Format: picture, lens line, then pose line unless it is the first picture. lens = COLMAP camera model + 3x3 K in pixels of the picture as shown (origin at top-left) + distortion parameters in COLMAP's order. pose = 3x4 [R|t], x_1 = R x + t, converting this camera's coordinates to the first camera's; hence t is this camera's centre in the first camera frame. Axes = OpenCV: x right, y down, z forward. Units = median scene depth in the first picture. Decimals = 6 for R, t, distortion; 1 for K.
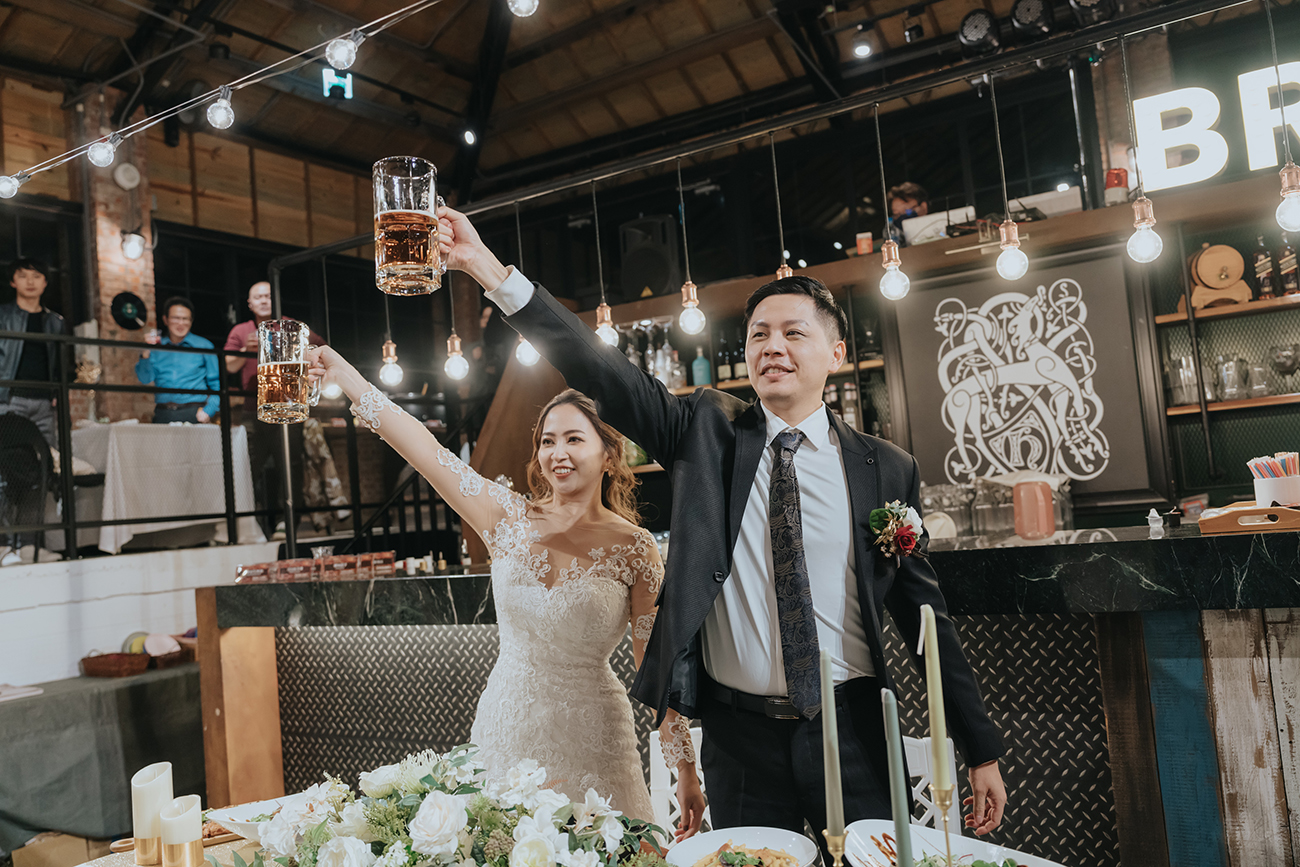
lens RADIAL K [[1060.7, 0, 650.4], [0, 1060.7, 441.2], [0, 0, 1]] dist [-0.002445, 0.004737]
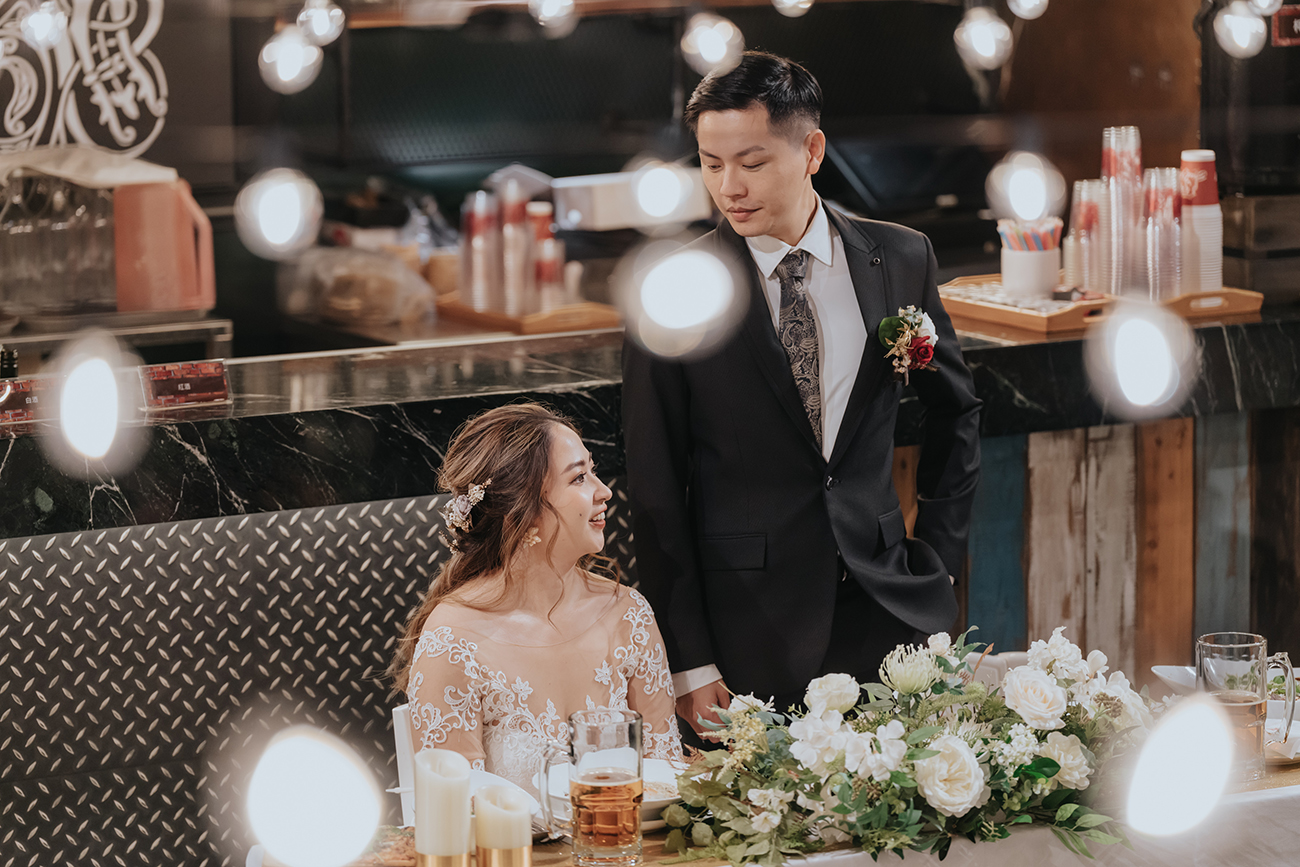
lens RADIAL K [[5439.4, 0, 650.0], [0, 5439.4, 433.4], [0, 0, 1]] dist [-0.548354, 0.000000]
pose [[0.508231, -0.048631, 0.859847, -1.471323], [-0.086459, 0.990479, 0.107123, -0.116067], [-0.856870, -0.128785, 0.499188, -0.362220]]
